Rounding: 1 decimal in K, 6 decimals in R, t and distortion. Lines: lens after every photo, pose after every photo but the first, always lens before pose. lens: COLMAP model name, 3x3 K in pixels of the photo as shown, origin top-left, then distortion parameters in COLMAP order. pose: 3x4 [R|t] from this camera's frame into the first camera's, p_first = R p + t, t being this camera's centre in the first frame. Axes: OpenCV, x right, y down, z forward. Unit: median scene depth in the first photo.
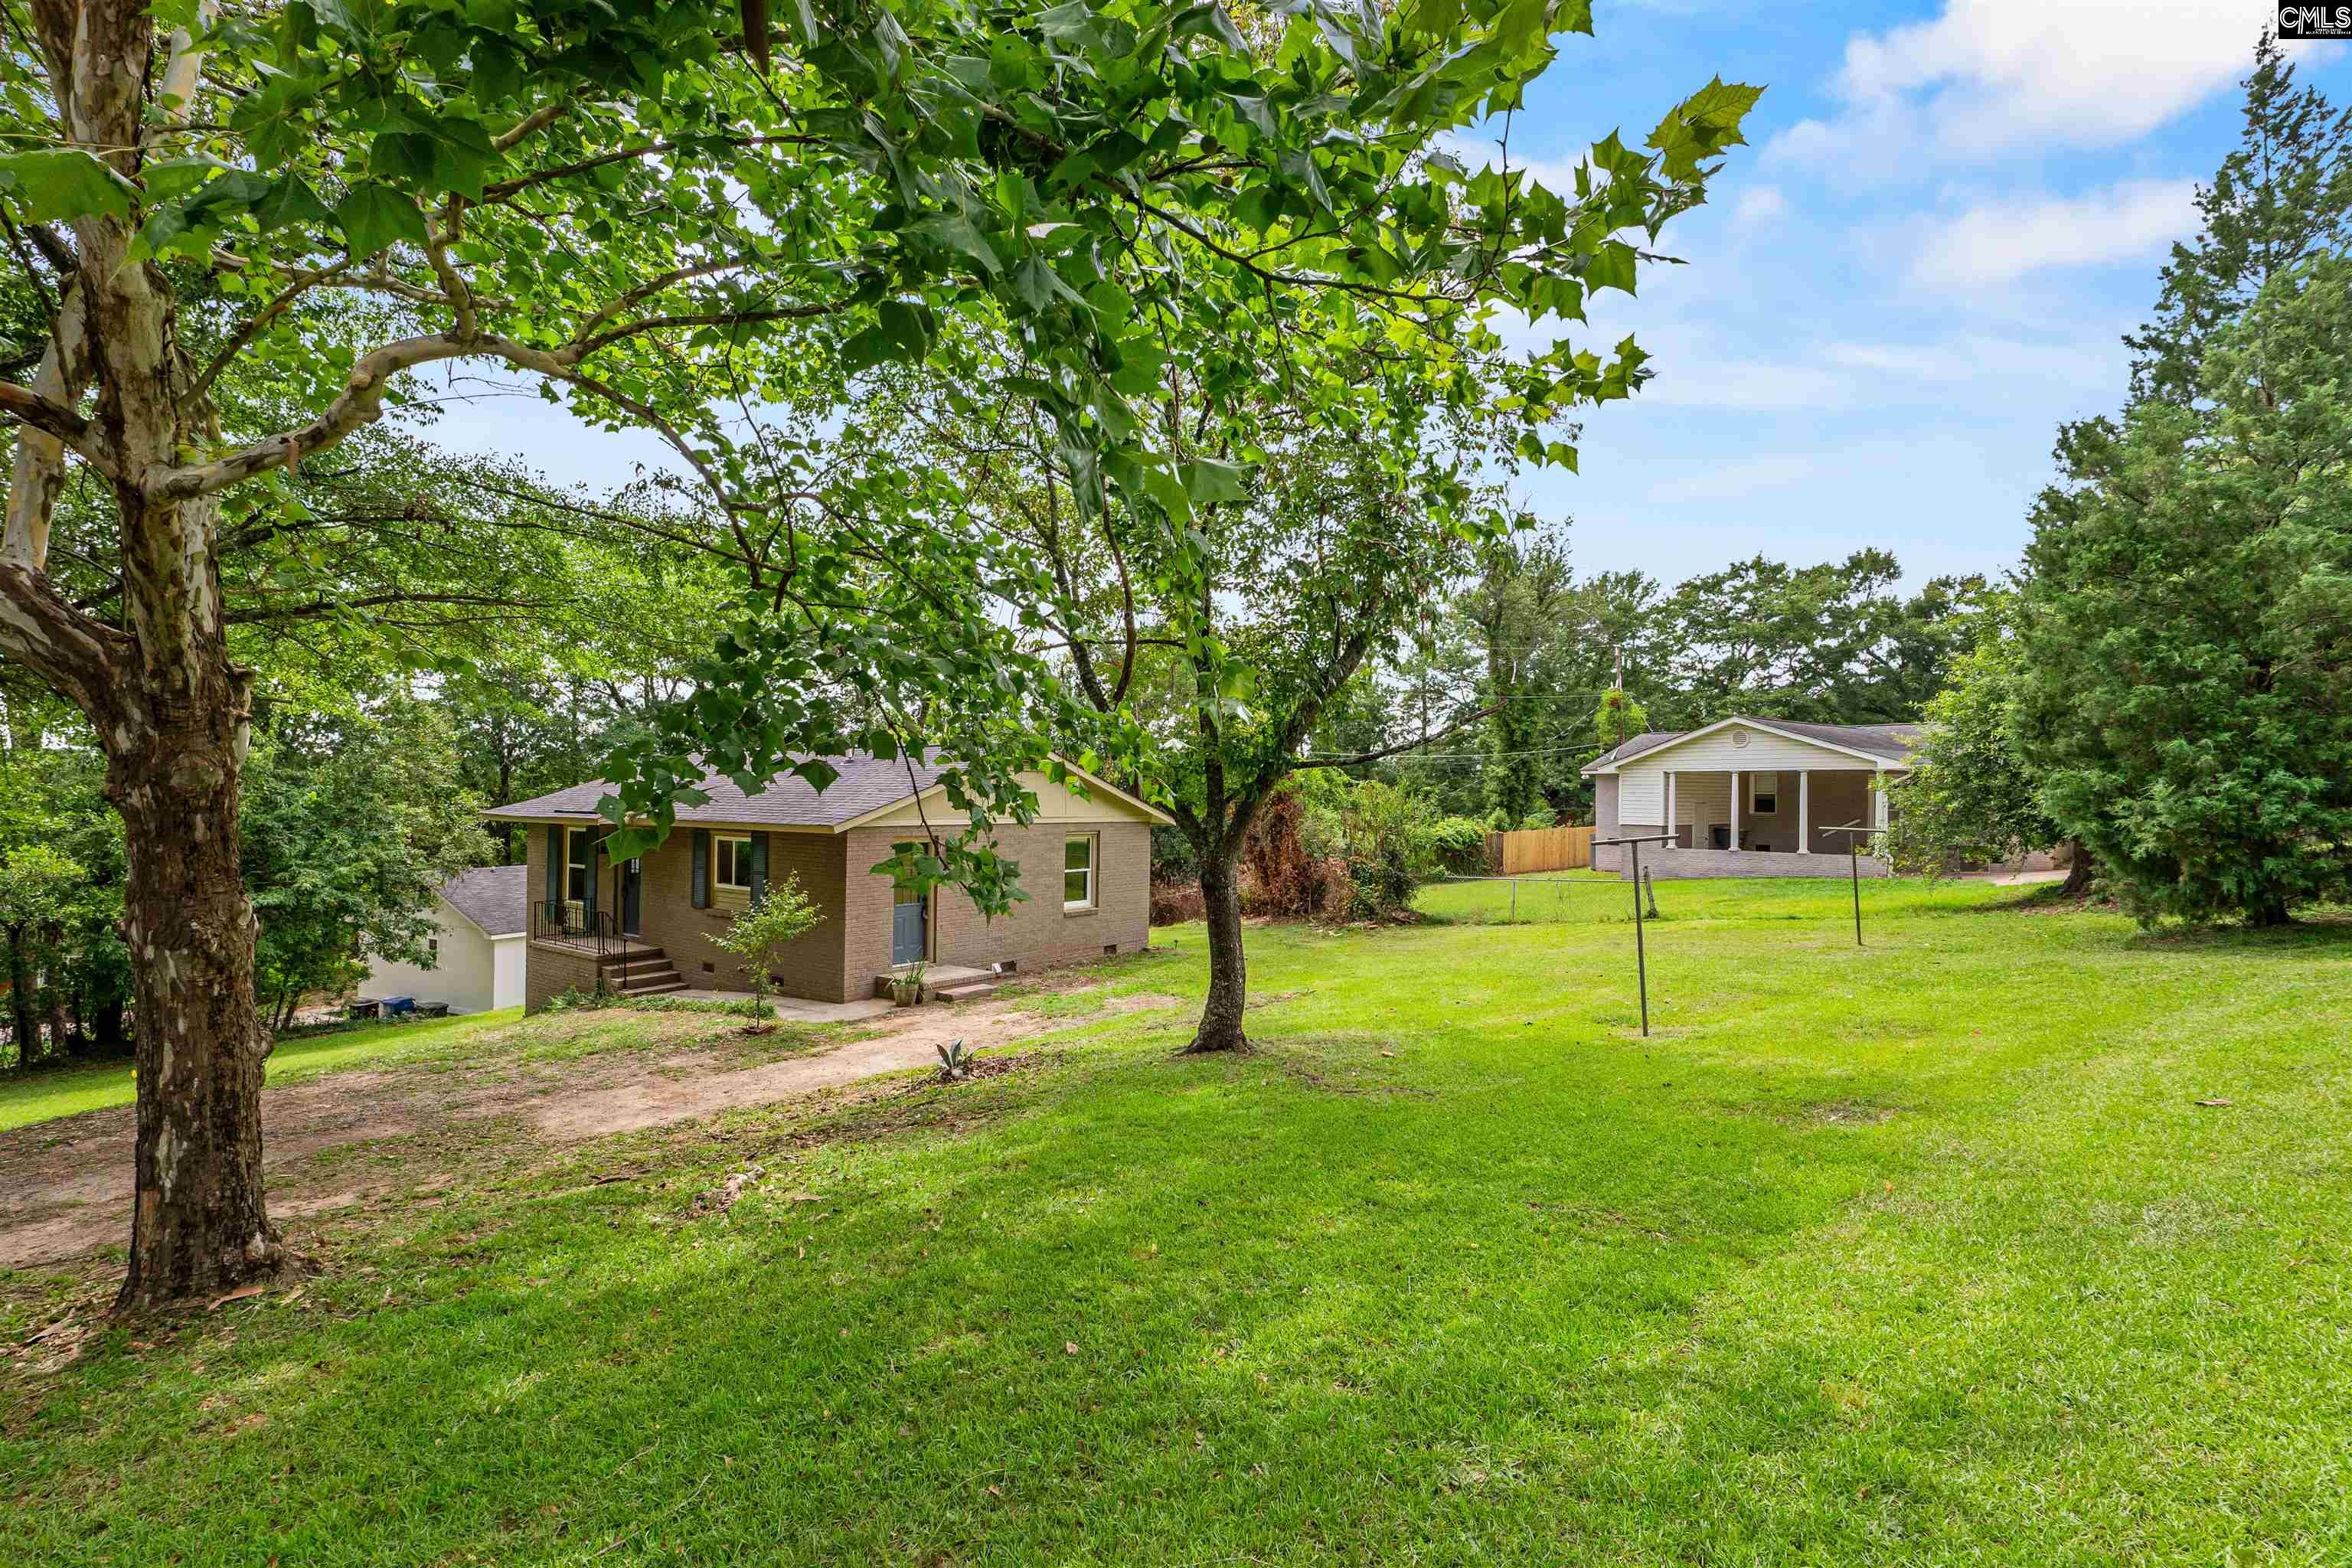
lens RADIAL K [[1095.0, 0, 1171.4], [0, 1095.0, 793.4], [0, 0, 1]] dist [-0.010712, -0.002362]
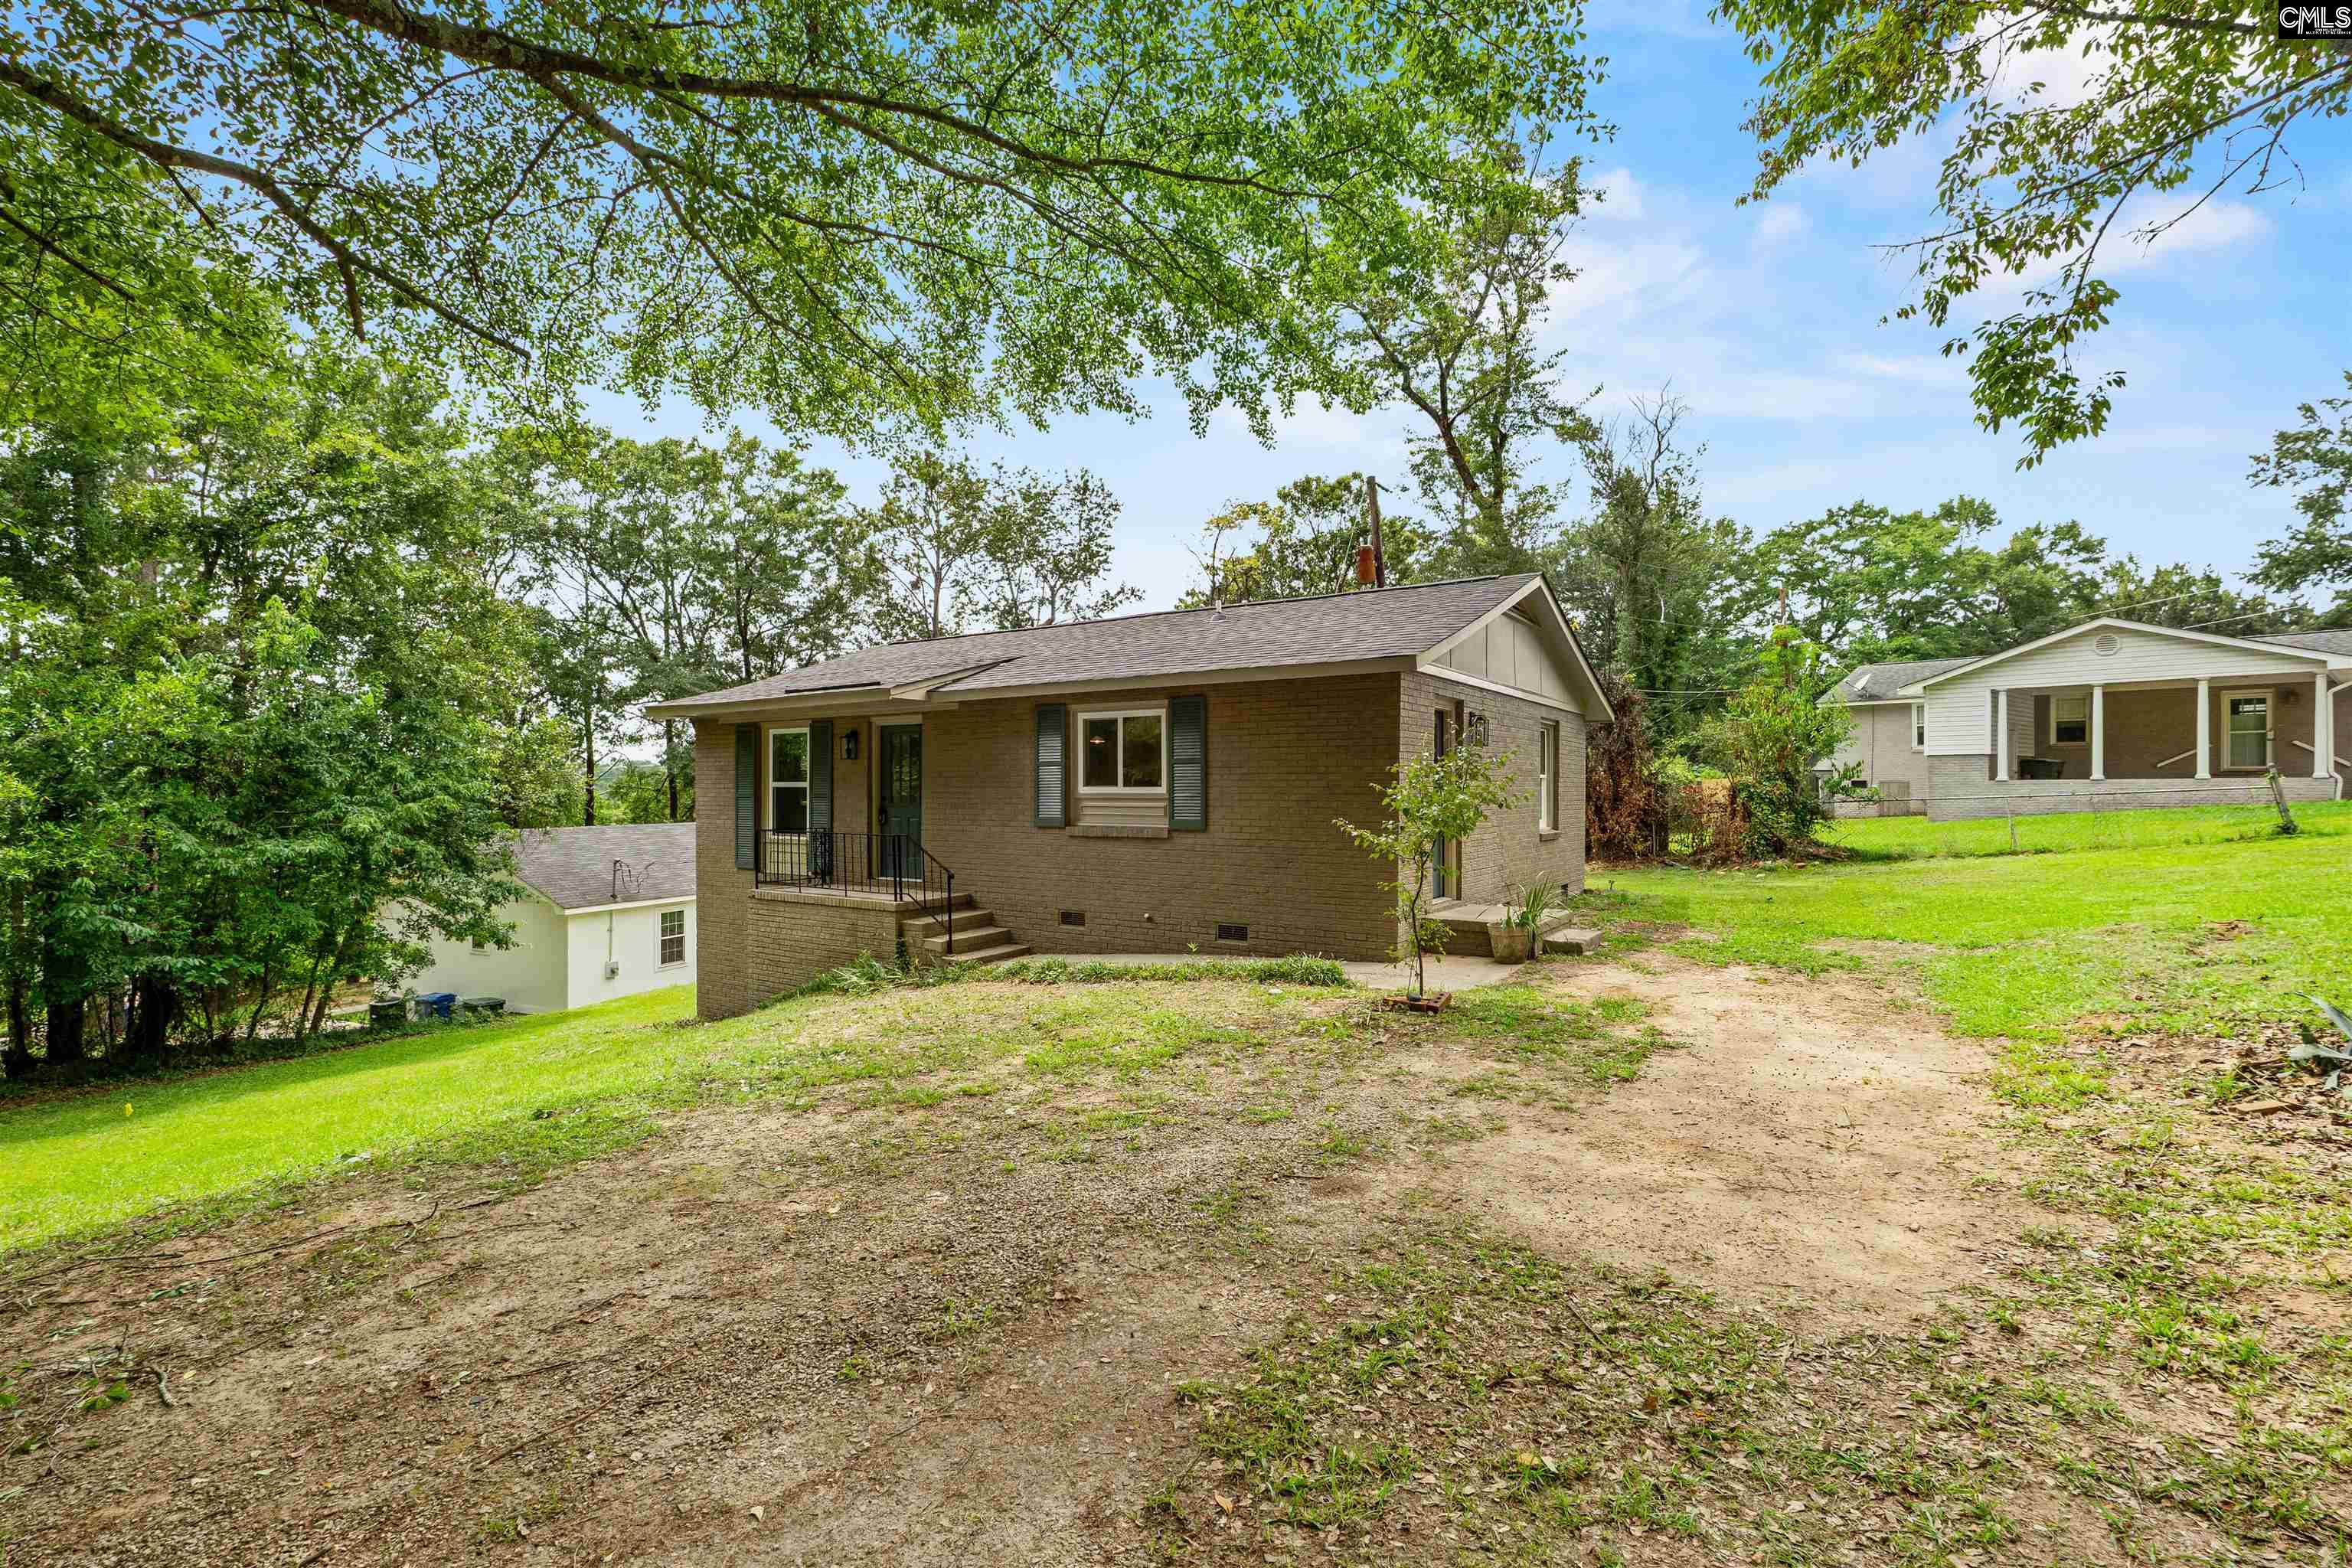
lens RADIAL K [[1095.0, 0, 1177.7], [0, 1095.0, 792.9], [0, 0, 1]] dist [-0.010712, -0.002362]
pose [[0.998748, -0.013397, 0.048197, -0.271870], [0.013059, 0.999888, 0.007316, 0.056893], [-0.048290, -0.006677, 0.998811, 0.248131]]
